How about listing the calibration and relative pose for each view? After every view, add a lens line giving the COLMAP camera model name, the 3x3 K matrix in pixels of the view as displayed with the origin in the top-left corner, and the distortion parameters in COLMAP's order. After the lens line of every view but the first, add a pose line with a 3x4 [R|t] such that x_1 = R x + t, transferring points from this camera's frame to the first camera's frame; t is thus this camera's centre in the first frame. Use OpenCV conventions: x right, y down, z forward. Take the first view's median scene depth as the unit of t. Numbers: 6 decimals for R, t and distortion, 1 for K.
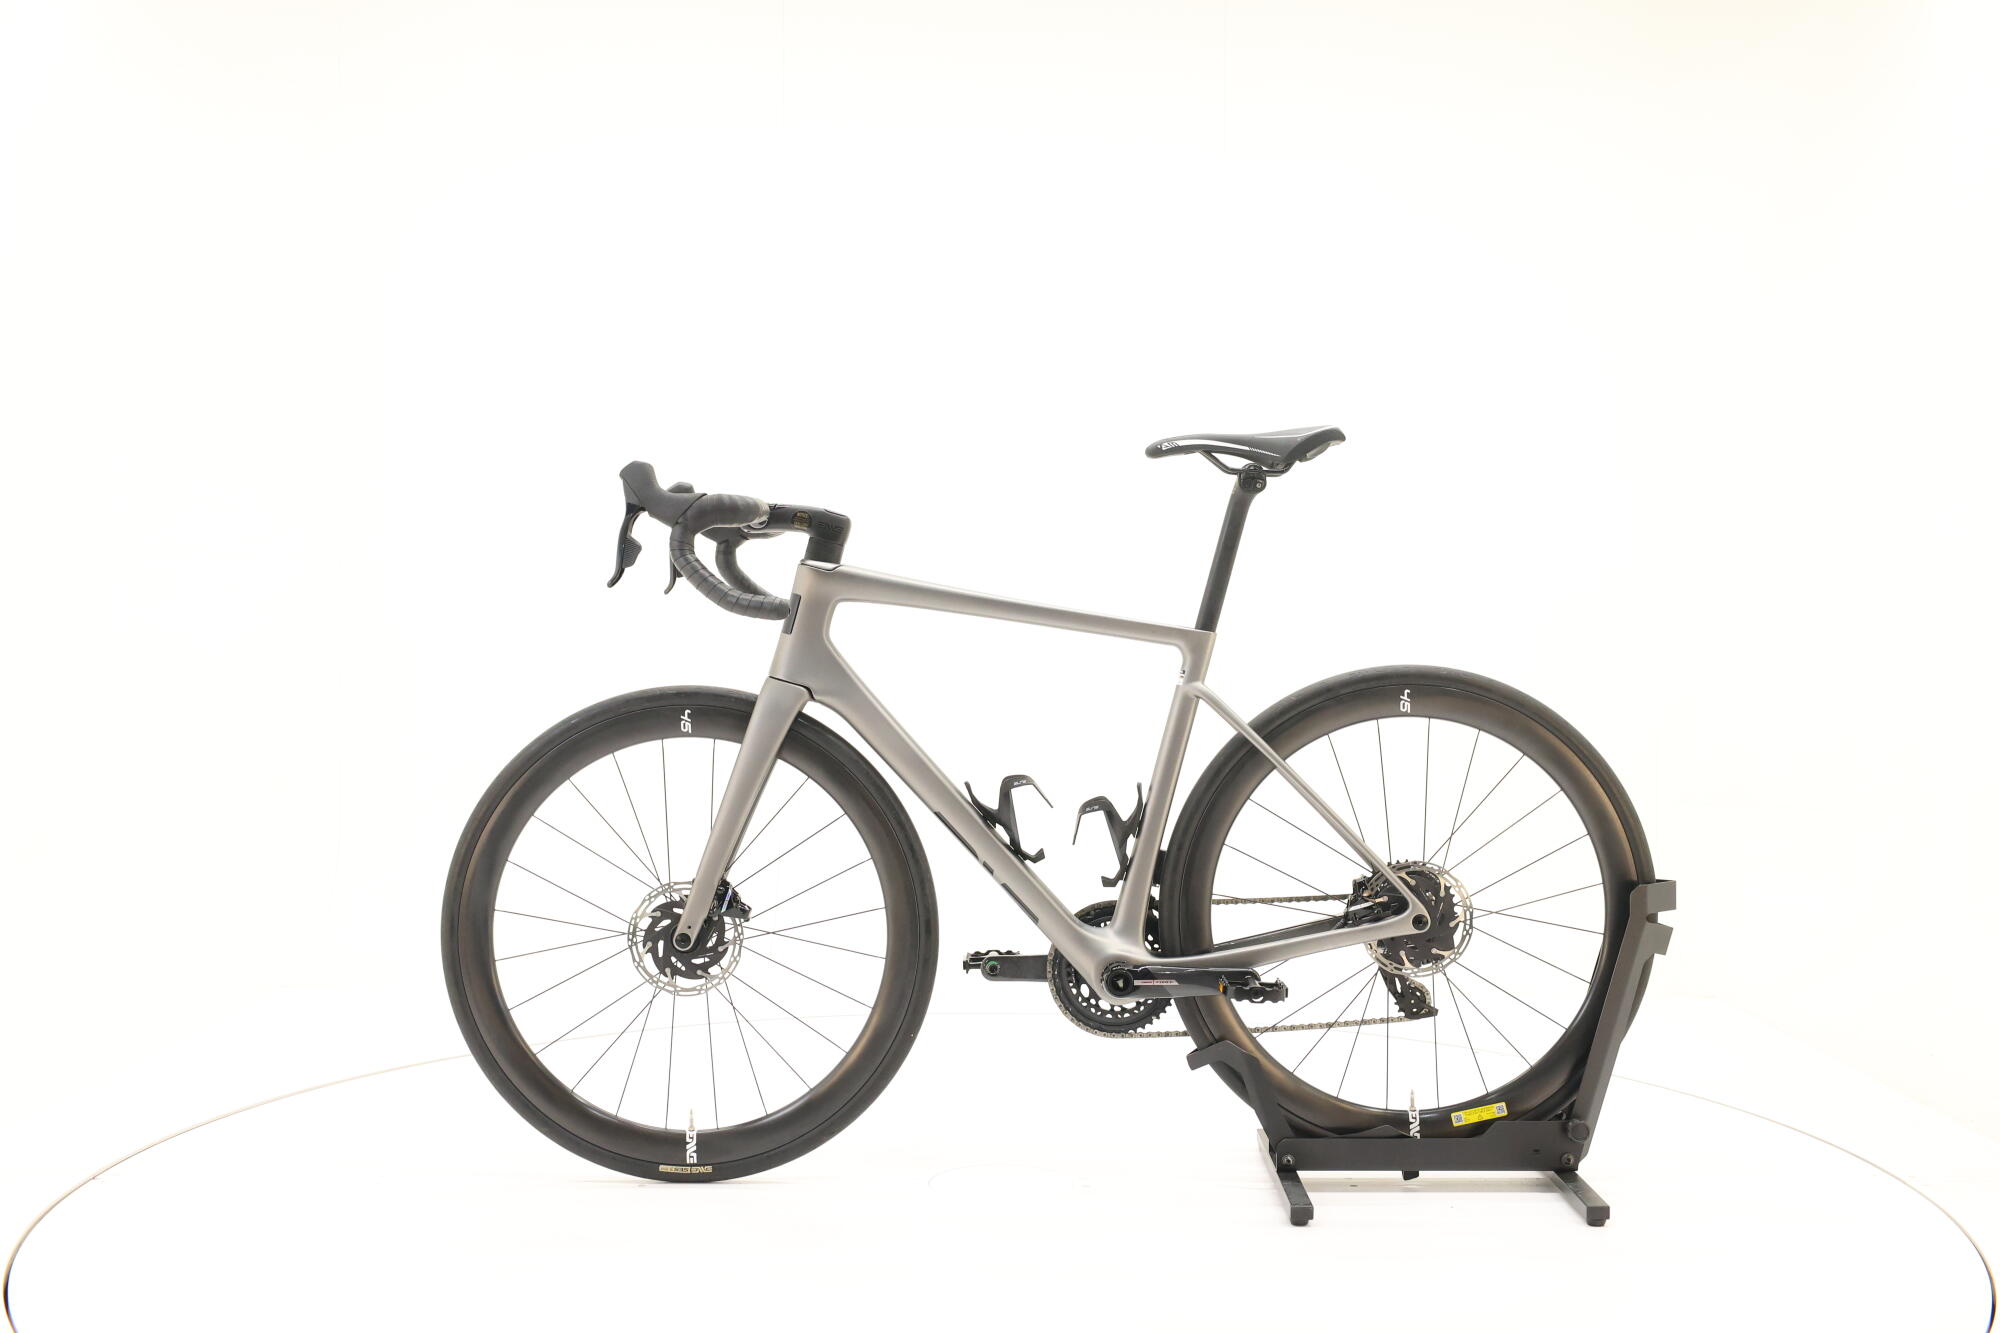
lens RADIAL K [[2147.5, 0, 1000.0], [0, 2147.5, 666.5], [0, 0, 1]] dist [-0.006718, 0.000210]
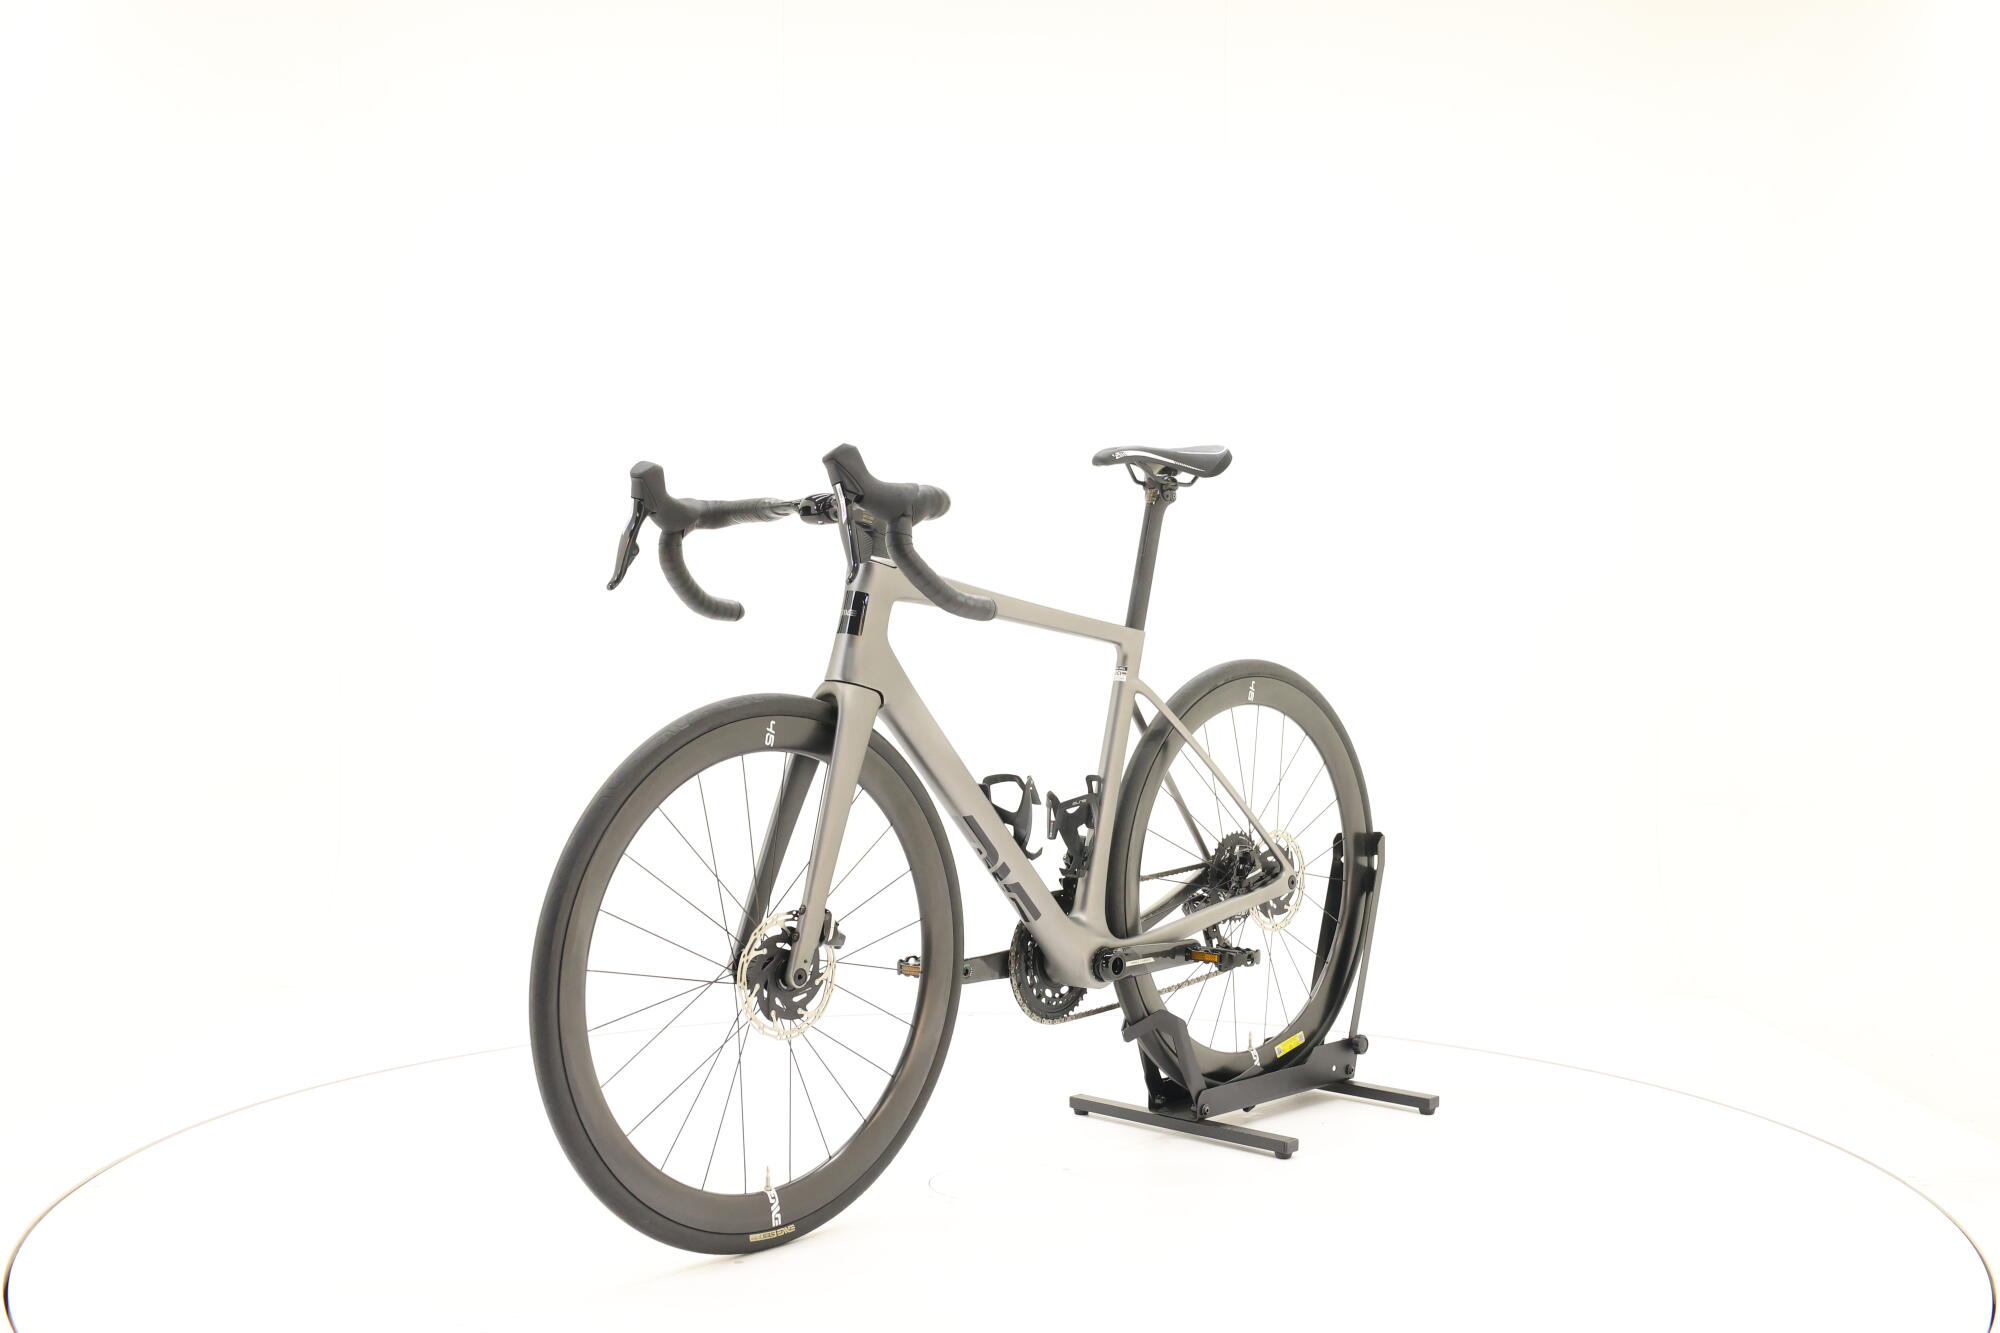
lens RADIAL K [[2147.5, 0, 1000.0], [0, 2147.5, 666.5], [0, 0, 1]] dist [-0.006718, 0.000210]
pose [[0.686771, -0.017899, 0.726653, -0.726460], [0.016713, 0.999821, 0.008832, -0.008756], [-0.726681, 0.006079, 0.686948, 0.313462]]
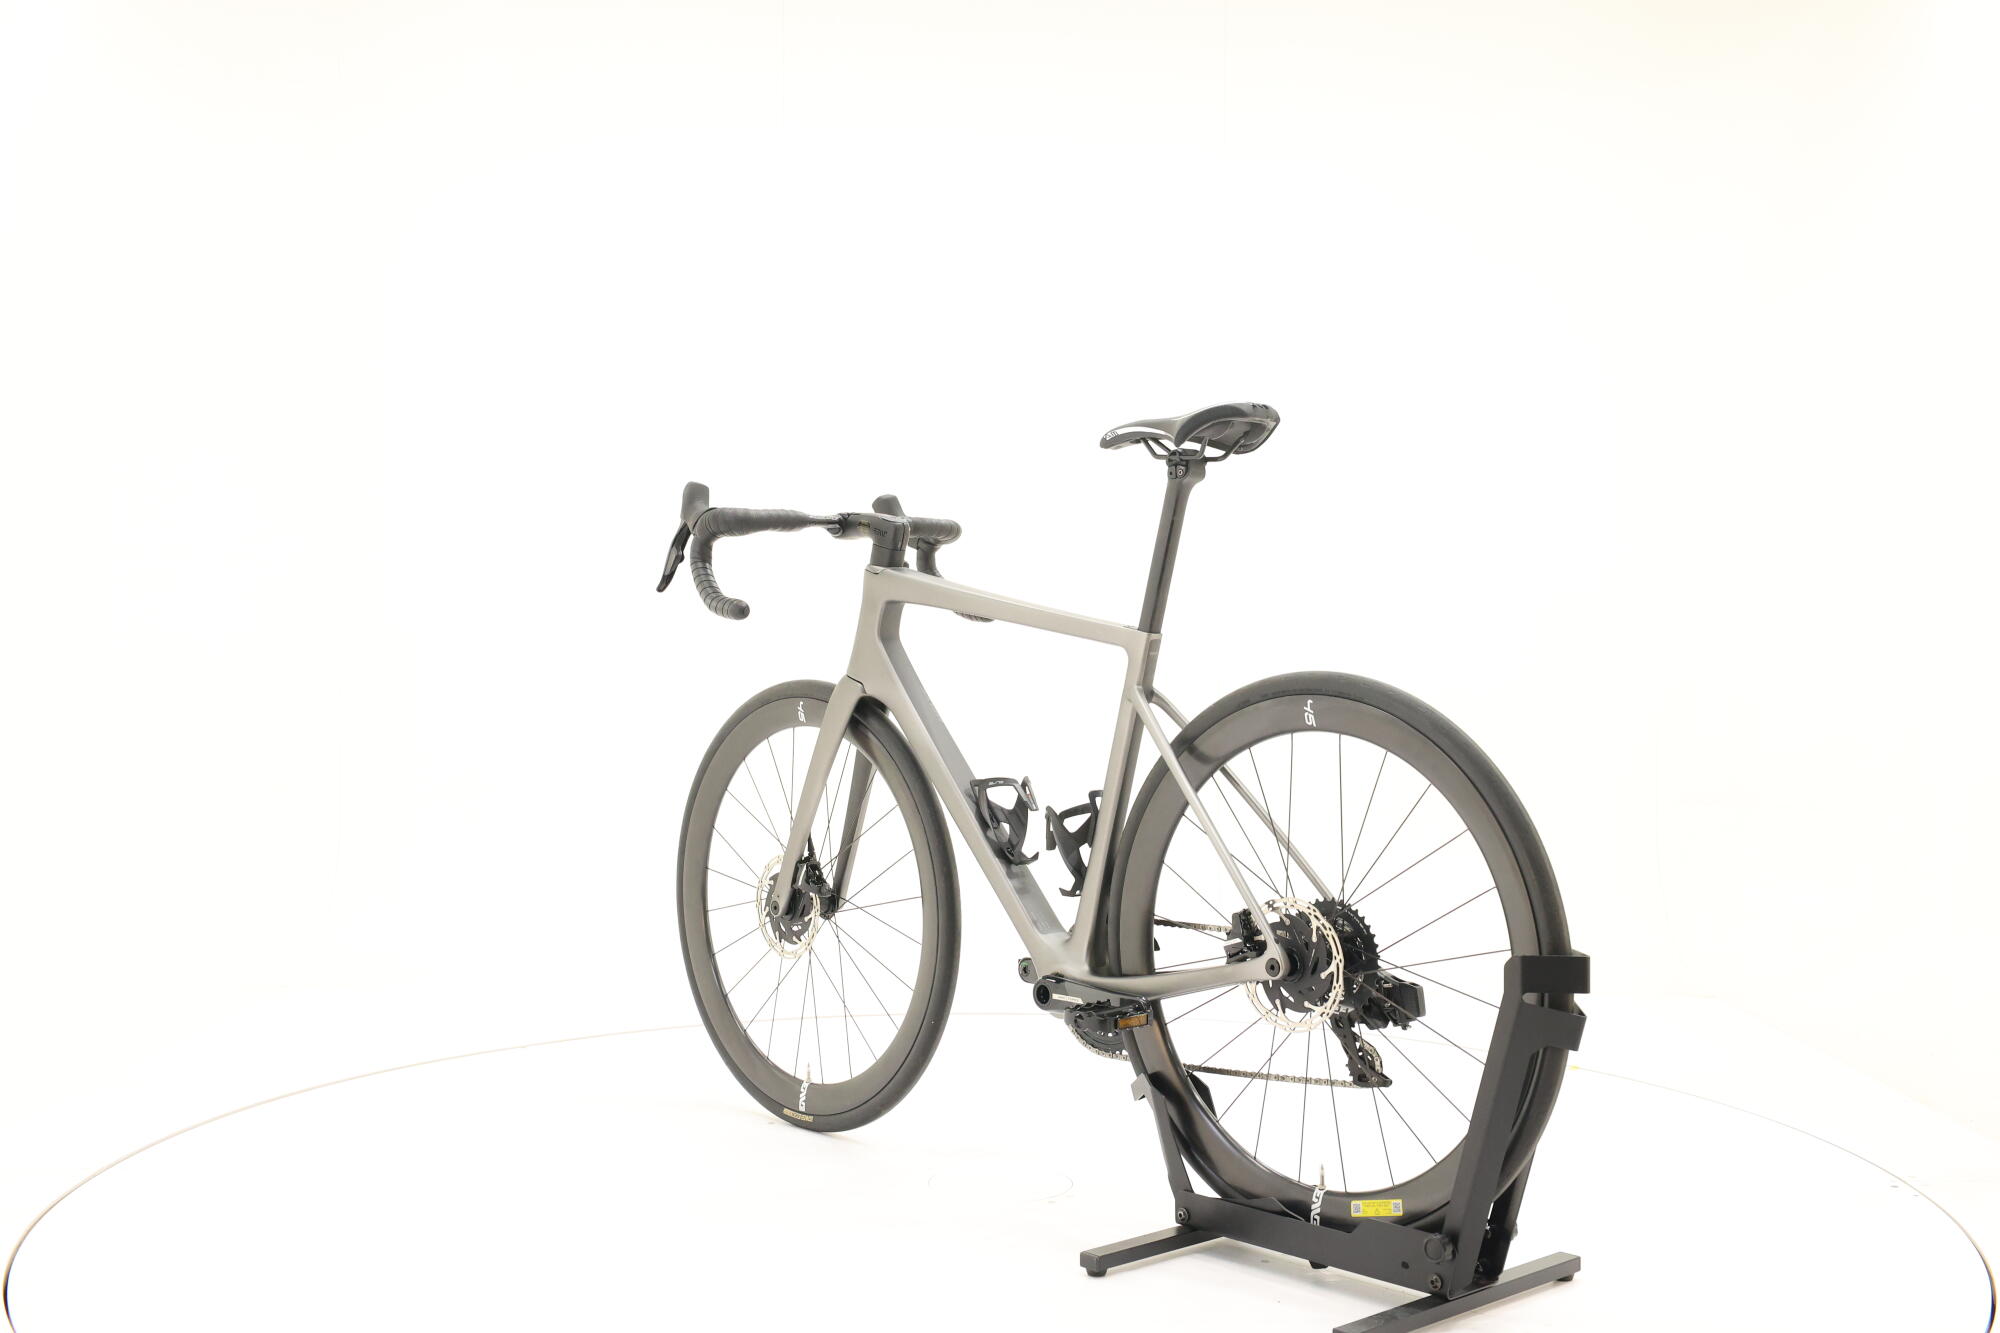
lens RADIAL K [[2147.5, 0, 1000.0], [0, 2147.5, 666.5], [0, 0, 1]] dist [-0.006718, 0.000210]
pose [[0.678495, 0.013545, -0.734480, 0.736180], [-0.018194, 0.999833, 0.001631, -0.001867], [0.734379, 0.012256, 0.678629, 0.318611]]
